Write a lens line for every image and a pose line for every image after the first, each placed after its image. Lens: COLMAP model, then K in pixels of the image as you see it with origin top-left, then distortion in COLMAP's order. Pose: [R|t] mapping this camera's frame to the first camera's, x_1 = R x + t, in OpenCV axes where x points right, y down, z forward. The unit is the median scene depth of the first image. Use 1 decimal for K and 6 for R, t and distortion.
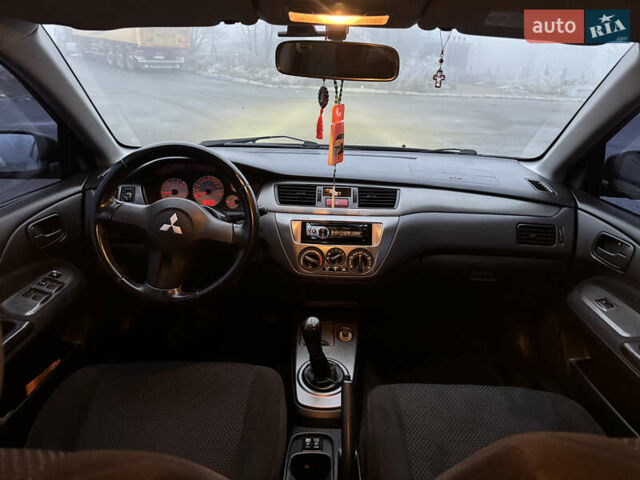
lens RADIAL K [[450.5, 0, 320.0], [0, 450.5, 240.0], [0, 0, 1]] dist [0.070845, -0.080684]
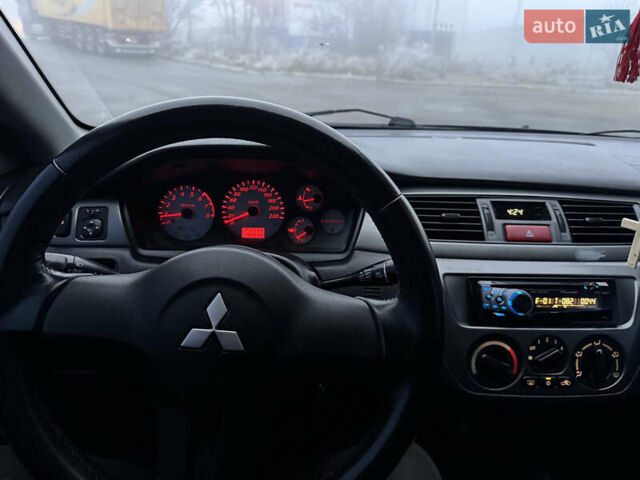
lens RADIAL K [[450.5, 0, 320.0], [0, 450.5, 240.0], [0, 0, 1]] dist [0.070845, -0.080684]
pose [[0.998874, -0.009400, 0.046499, -0.203588], [0.008516, 0.999780, 0.019183, -0.084541], [-0.046670, -0.018765, 0.998734, 0.503838]]
